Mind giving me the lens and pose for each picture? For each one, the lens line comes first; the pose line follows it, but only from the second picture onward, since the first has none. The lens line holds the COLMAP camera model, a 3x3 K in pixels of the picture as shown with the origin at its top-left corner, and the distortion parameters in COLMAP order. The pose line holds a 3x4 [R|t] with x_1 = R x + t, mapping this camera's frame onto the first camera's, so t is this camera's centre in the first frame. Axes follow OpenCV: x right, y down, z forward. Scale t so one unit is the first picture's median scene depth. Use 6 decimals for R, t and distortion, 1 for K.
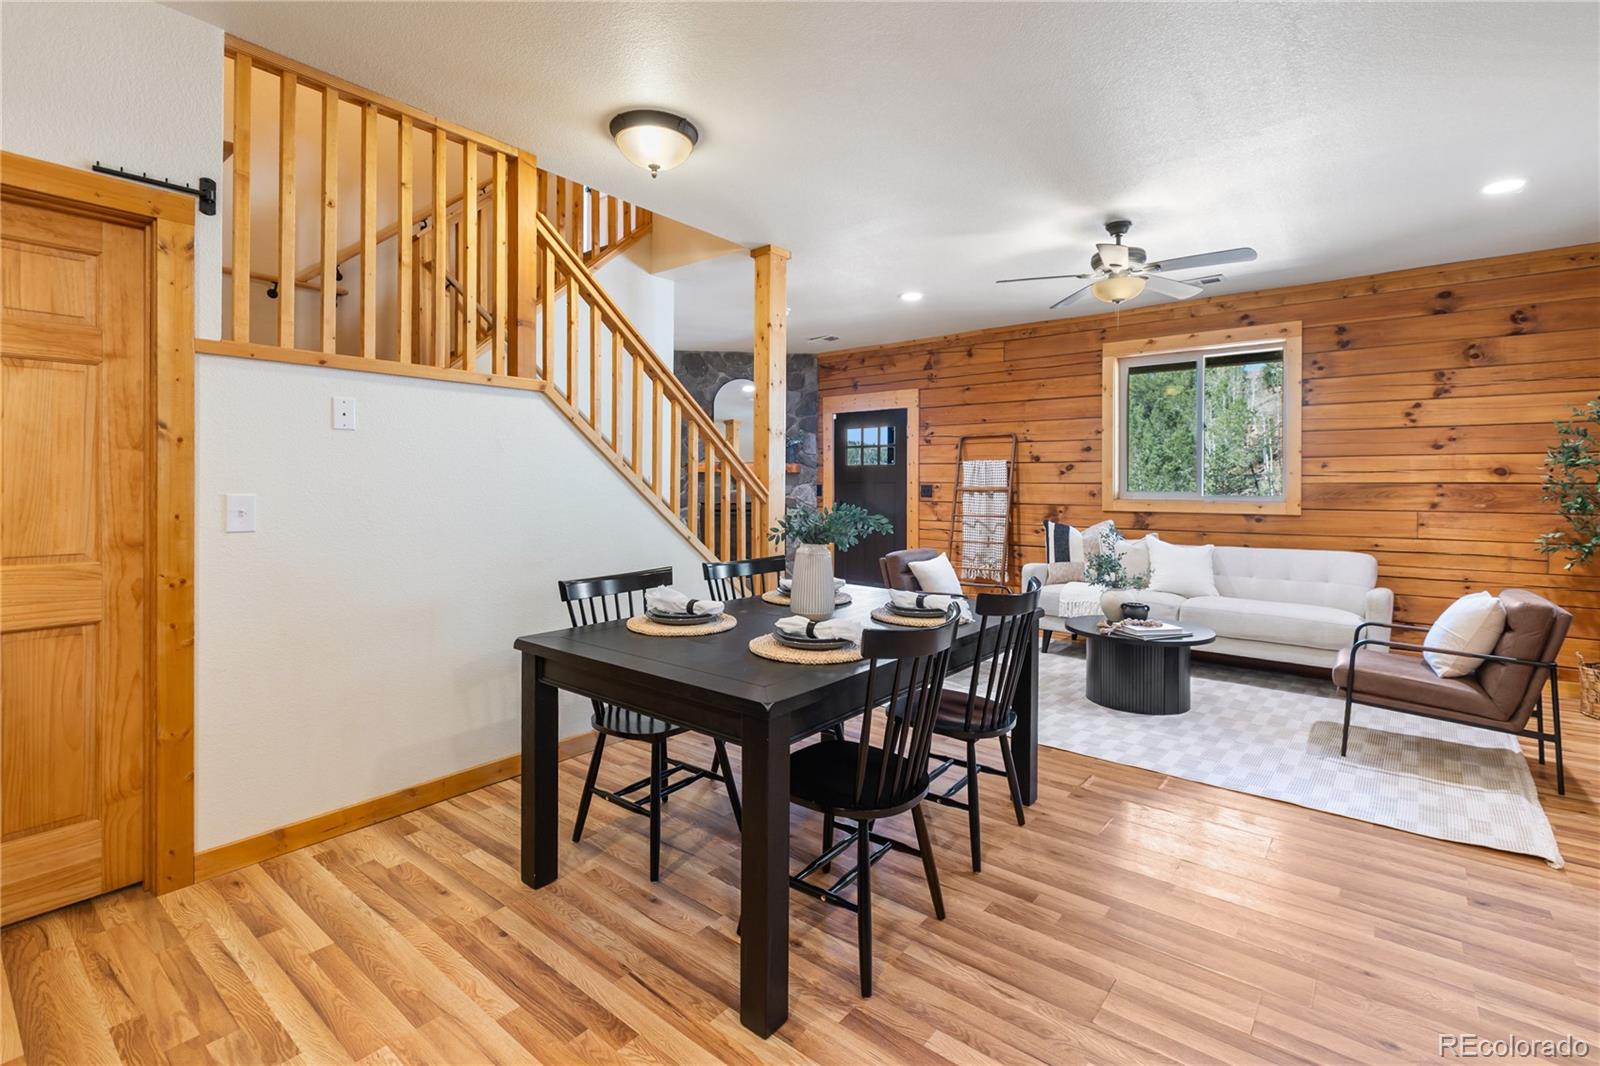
lens RADIAL K [[730.8, 0, 804.1], [0, 730.8, 486.0], [0, 0, 1]] dist [0.007778, -0.001830]
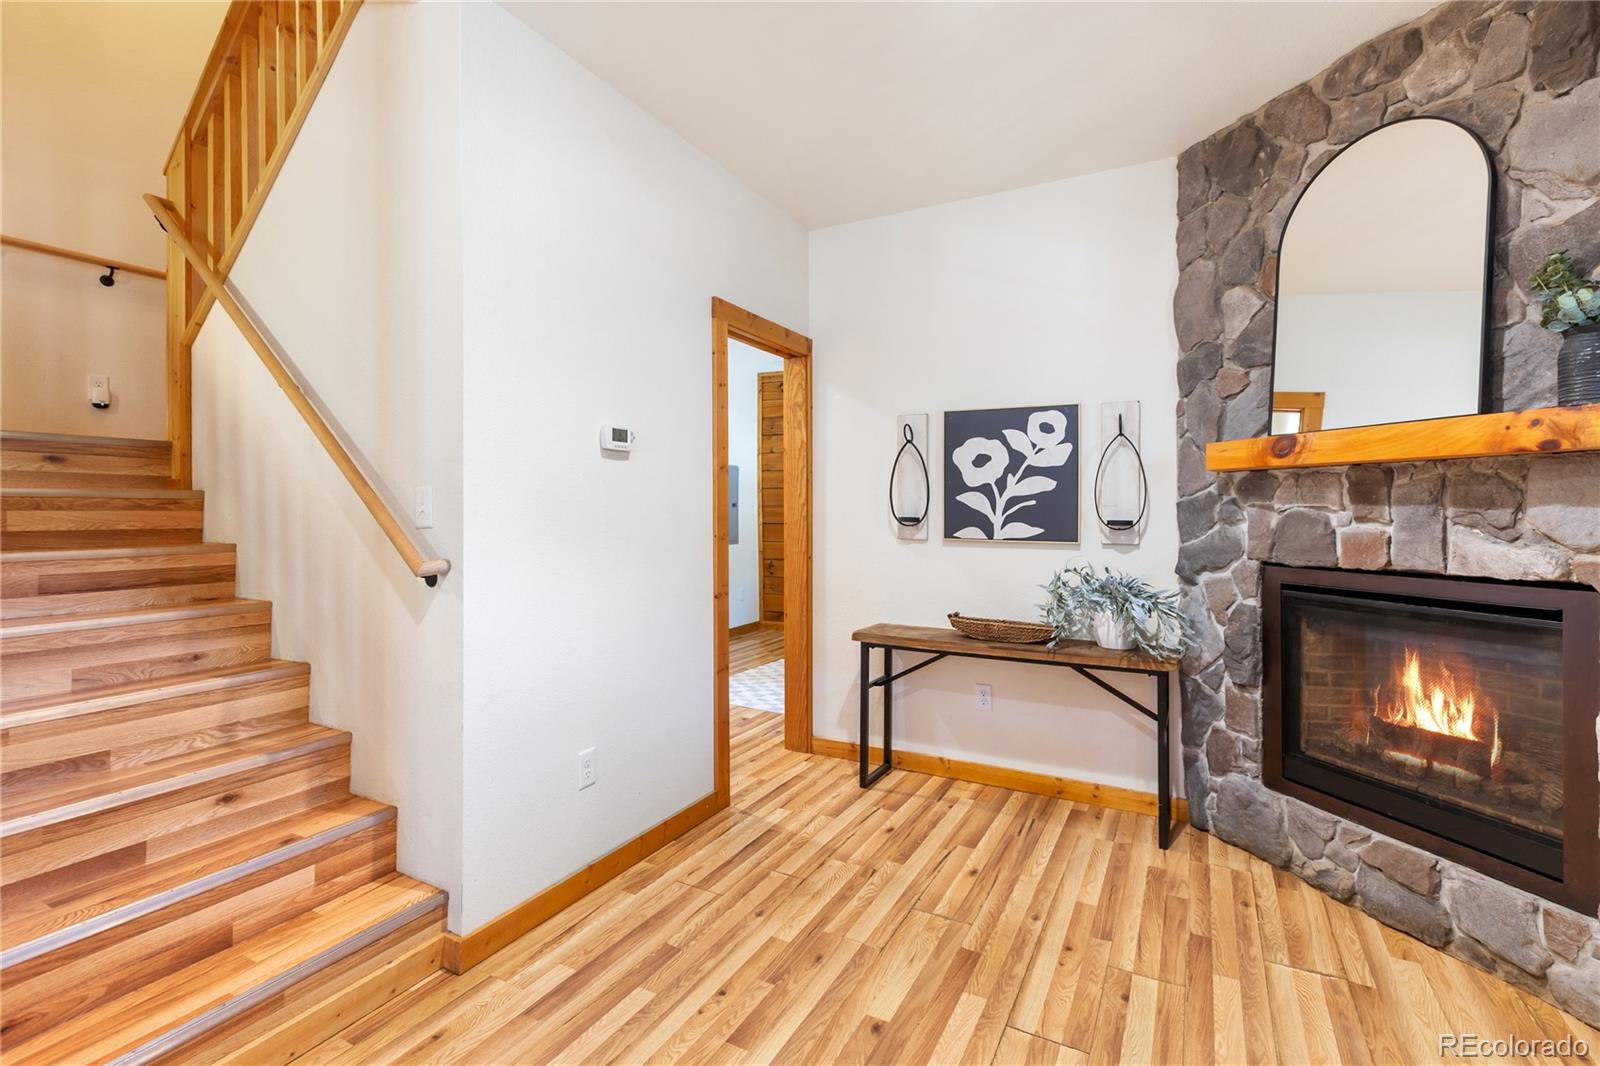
lens RADIAL K [[730.8, 0, 790.7], [0, 730.8, 509.2], [0, 0, 1]] dist [0.007778, -0.001830]
pose [[0.172491, -0.003307, -0.985006, 0.231869], [0.001585, 0.999994, -0.003079, -0.000096], [0.985010, -0.001030, 0.172495, 1.092667]]
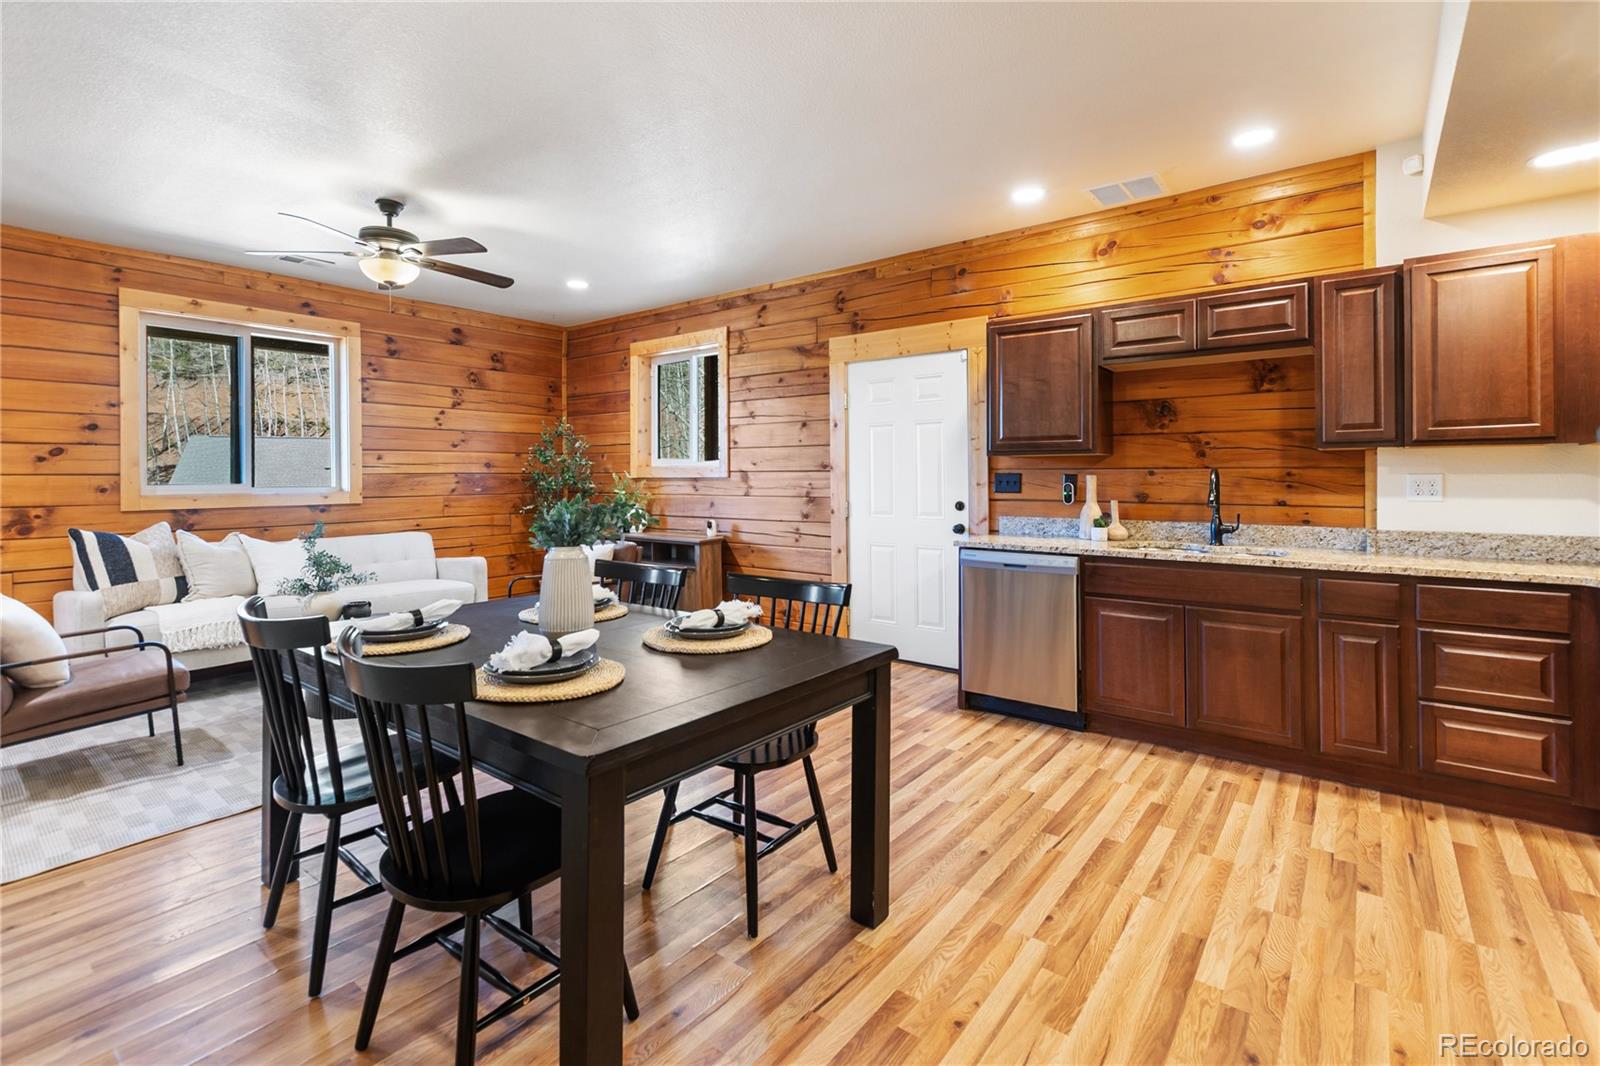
lens RADIAL K [[730.8, 0, 803.5], [0, 730.8, 470.4], [0, 0, 1]] dist [0.007778, -0.001830]
pose [[-0.017675, 0.002074, 0.999842, -0.413988], [0.006369, 0.999978, -0.001962, -0.002522], [-0.999824, 0.006334, -0.017687, 0.368503]]
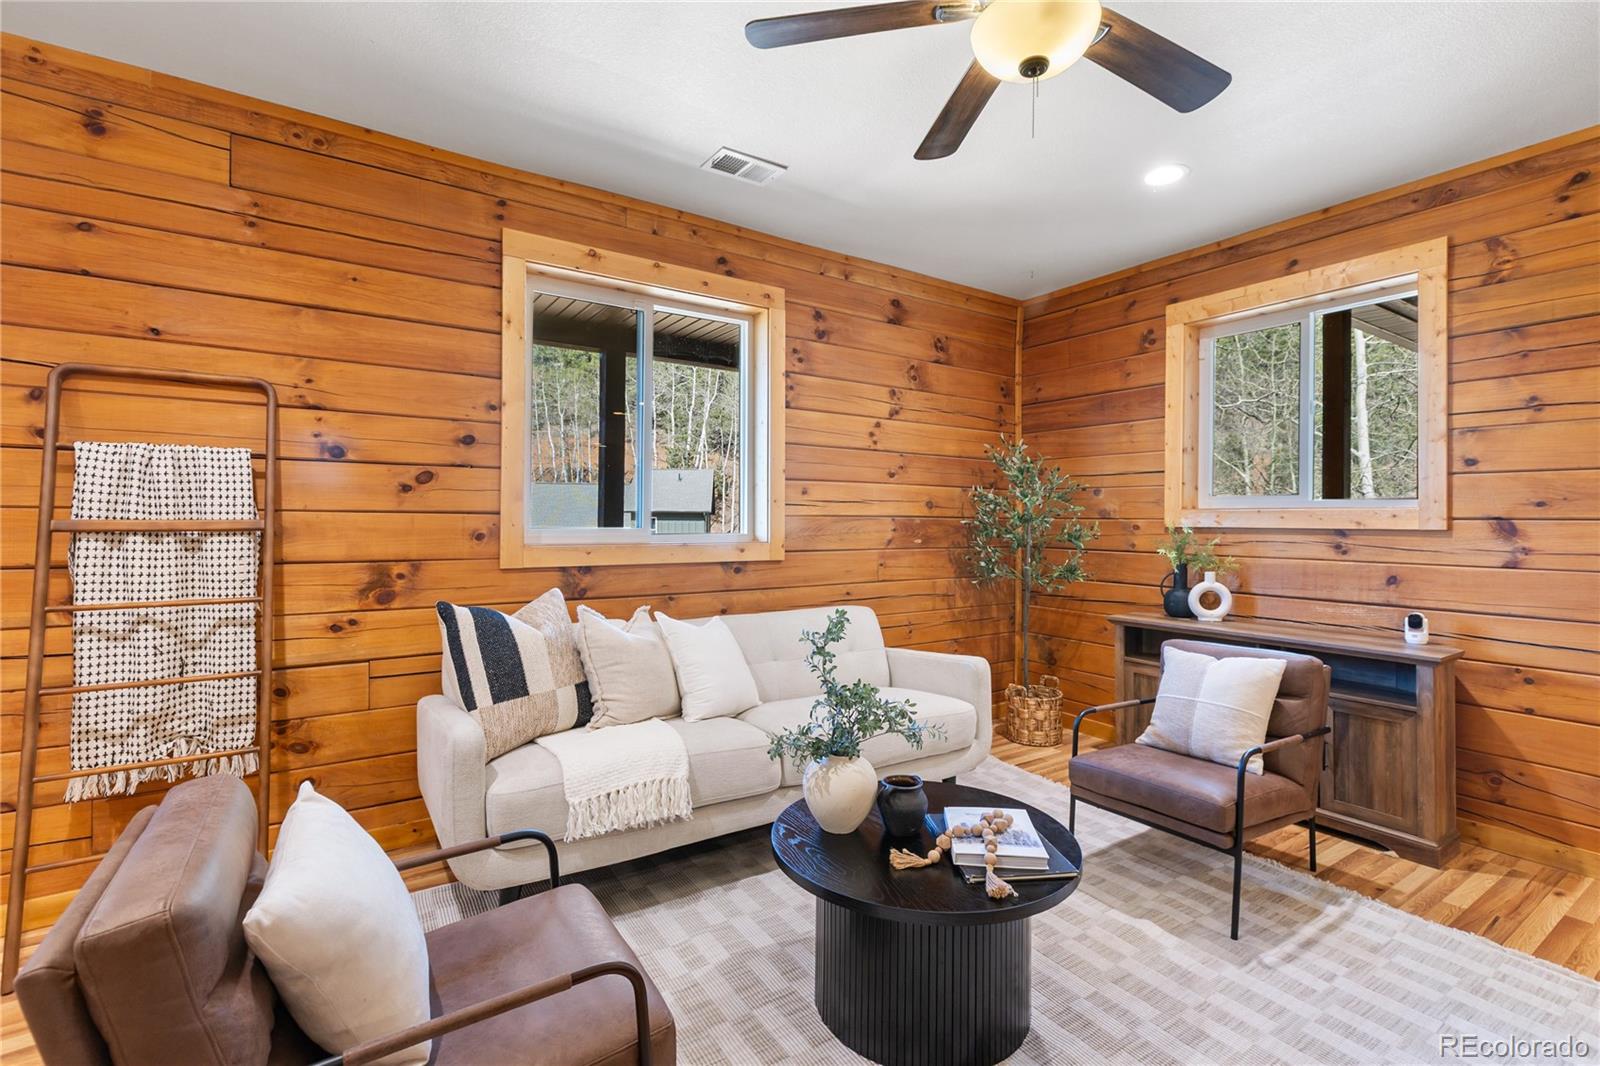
lens RADIAL K [[730.8, 0, 807.9], [0, 730.8, 518.7], [0, 0, 1]] dist [0.007778, -0.001830]
pose [[0.297894, -0.000218, 0.954599, 0.001290], [-0.005084, 0.999985, 0.001815, -0.002200], [-0.954585, -0.005394, 0.297889, 0.766659]]
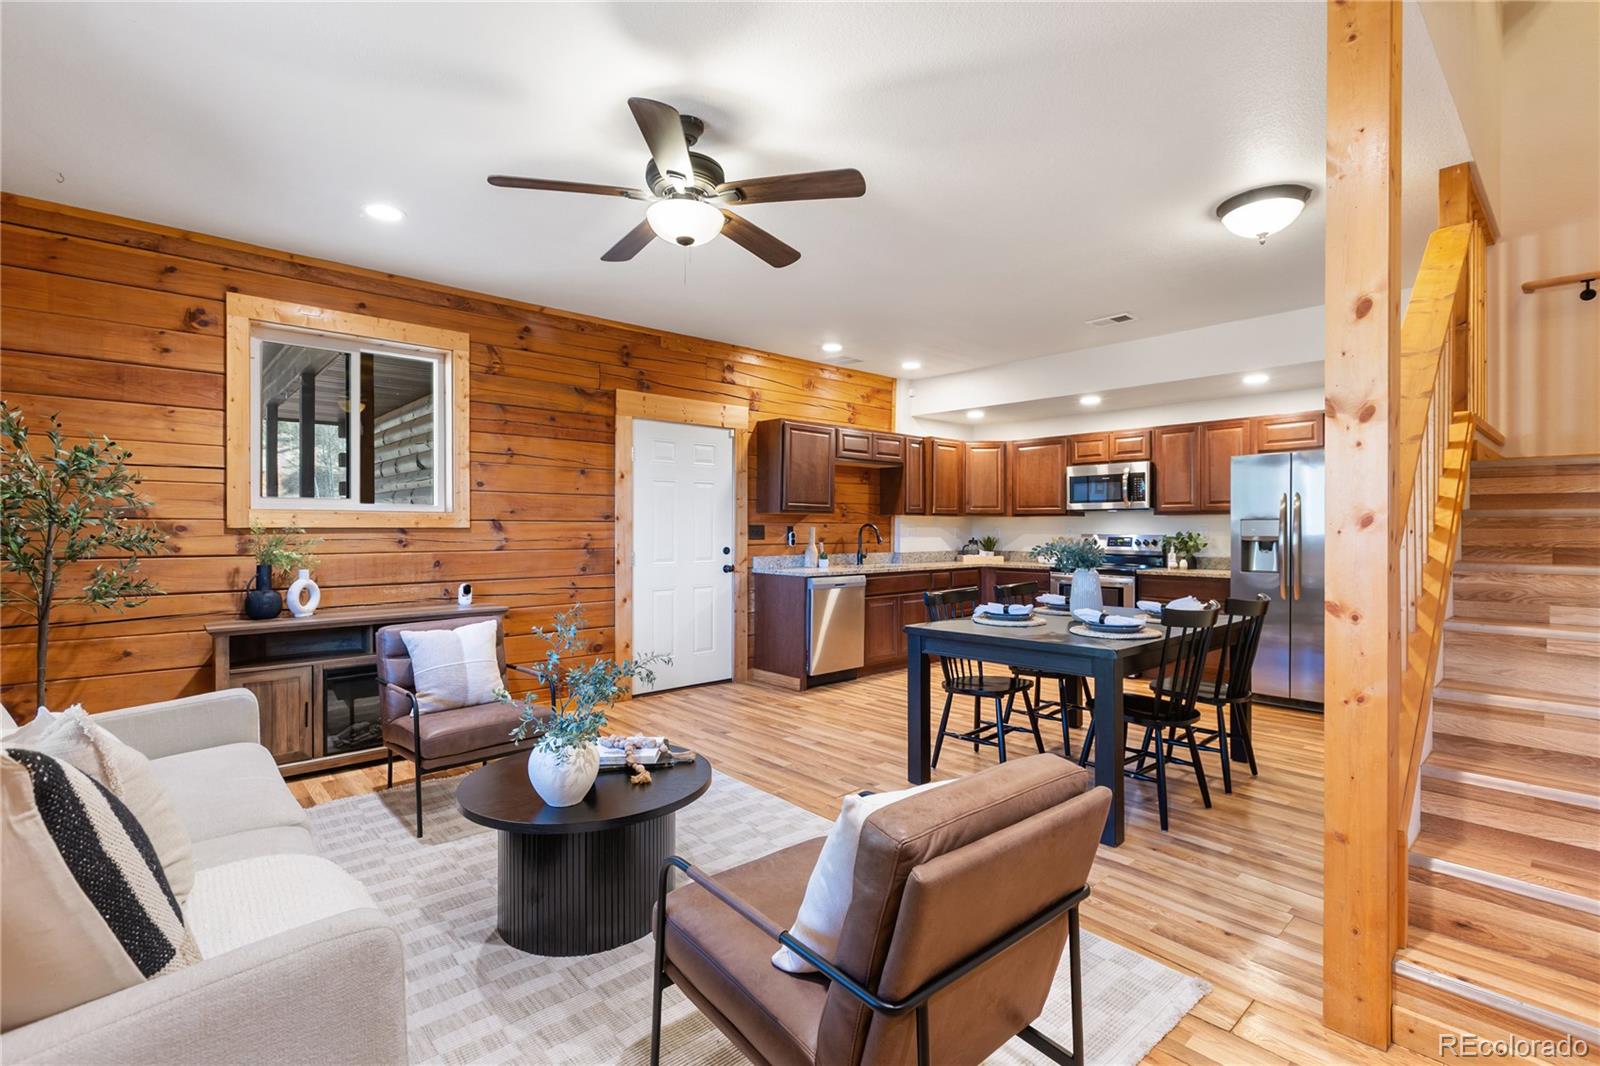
lens RADIAL K [[730.8, 0, 798.8], [0, 730.8, 529.5], [0, 0, 1]] dist [0.007778, -0.001830]
pose [[-0.987213, -0.006695, 0.159265, 0.172121], [-0.005926, 0.999968, 0.005300, 0.000499], [-0.159295, 0.004288, -0.987222, 1.254426]]
